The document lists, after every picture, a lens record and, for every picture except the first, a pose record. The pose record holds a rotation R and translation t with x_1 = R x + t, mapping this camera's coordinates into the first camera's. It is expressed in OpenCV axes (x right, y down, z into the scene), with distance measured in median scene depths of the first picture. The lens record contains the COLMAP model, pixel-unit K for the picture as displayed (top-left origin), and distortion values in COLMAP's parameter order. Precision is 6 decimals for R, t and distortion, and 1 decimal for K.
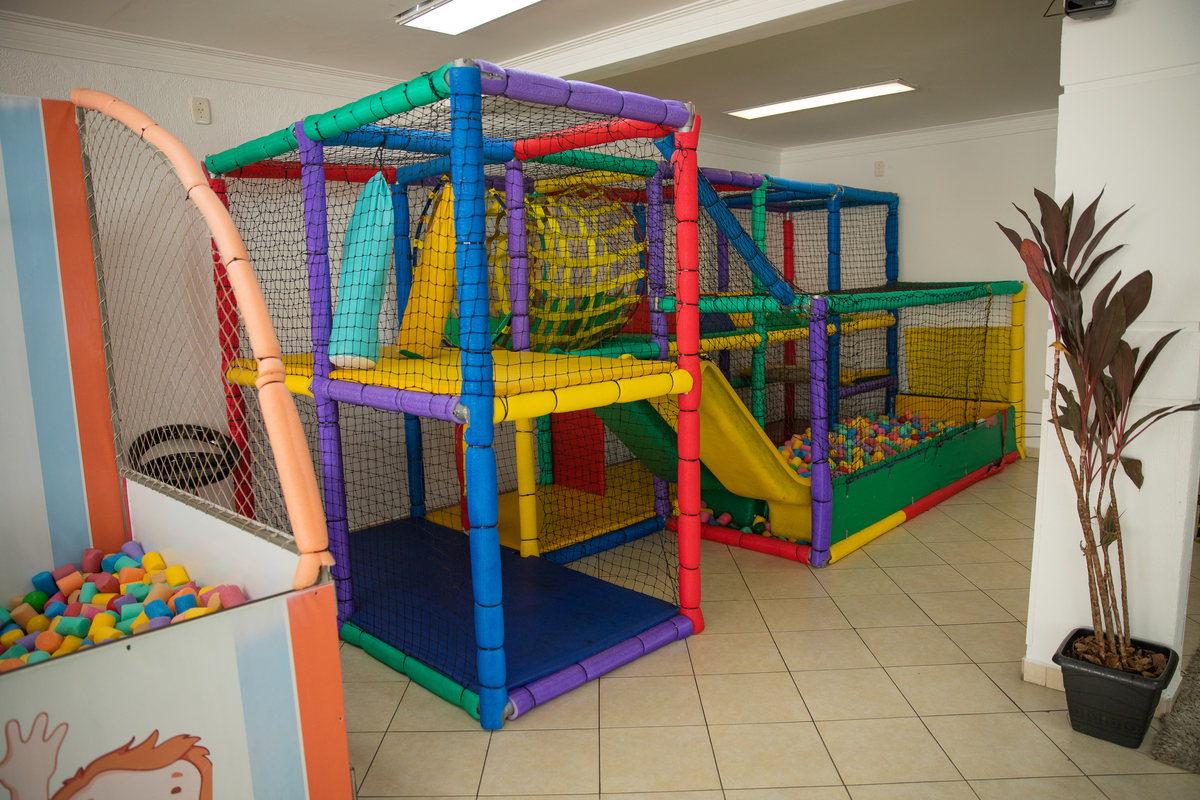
lens RADIAL K [[812.2, 0, 600.0], [0, 812.2, 400.0], [0, 0, 1]] dist [-0.075076, 0.047148]
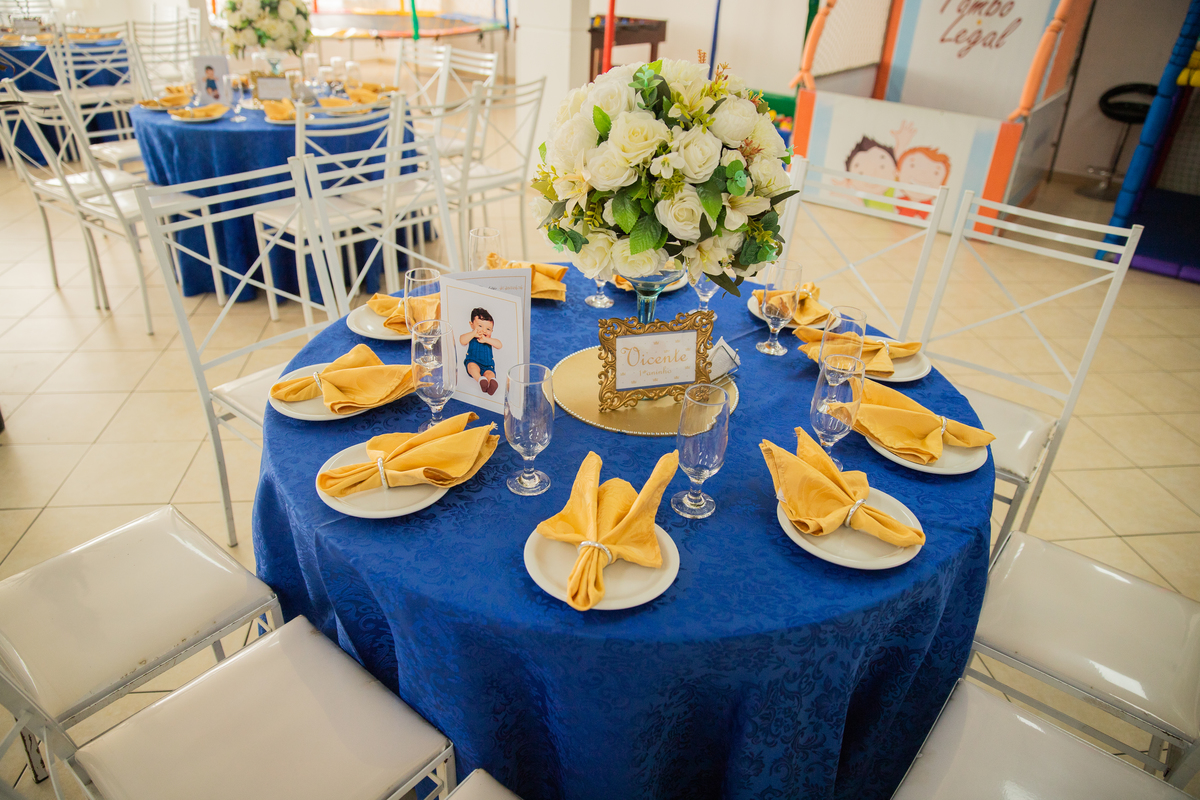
lens RADIAL K [[812.2, 0, 600.0], [0, 812.2, 400.0], [0, 0, 1]] dist [-0.075076, 0.047148]
pose [[0.157139, 0.514030, -0.843256, 1.769580], [-0.198334, 0.852894, 0.482945, 0.041977], [0.967456, 0.091357, 0.235972, -0.636476]]
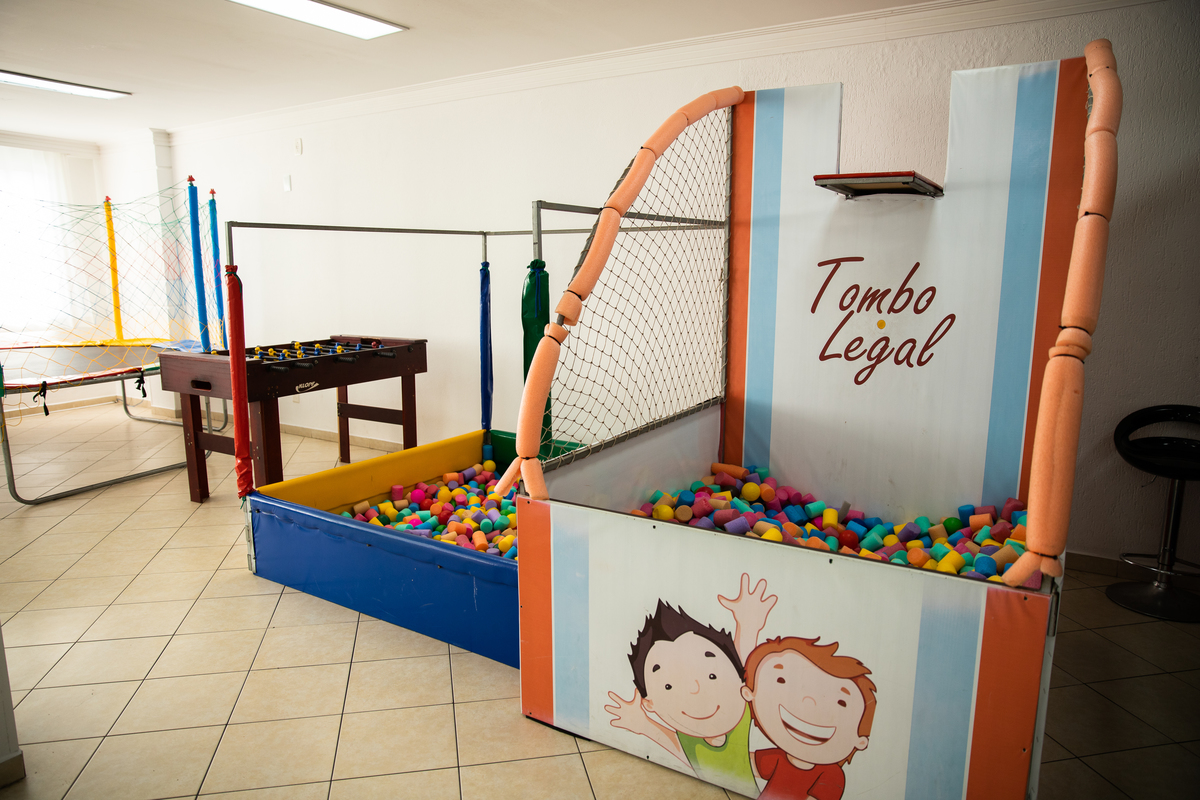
lens RADIAL K [[812.2, 0, 600.0], [0, 812.2, 400.0], [0, 0, 1]] dist [-0.075076, 0.047148]
pose [[0.233926, 0.191691, -0.953170, 0.308245], [-0.150441, 0.975700, 0.159301, -0.035911], [0.960545, 0.106132, 0.257080, 0.297616]]
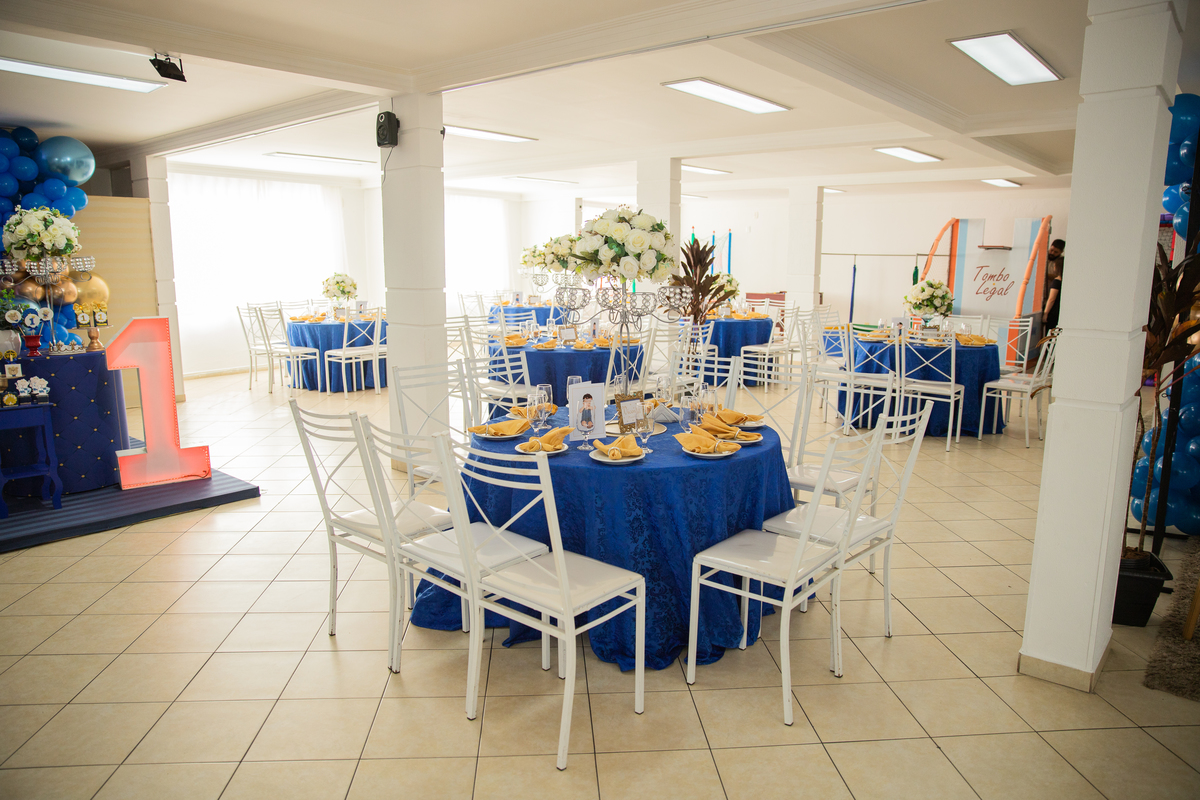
lens RADIAL K [[812.2, 0, 600.0], [0, 812.2, 400.0], [0, 0, 1]] dist [-0.075076, 0.047148]
pose [[0.096426, 0.199579, -0.975126, 4.525489], [-0.156100, 0.970600, 0.183217, 0.192969], [0.983023, 0.134551, 0.124746, -2.249017]]
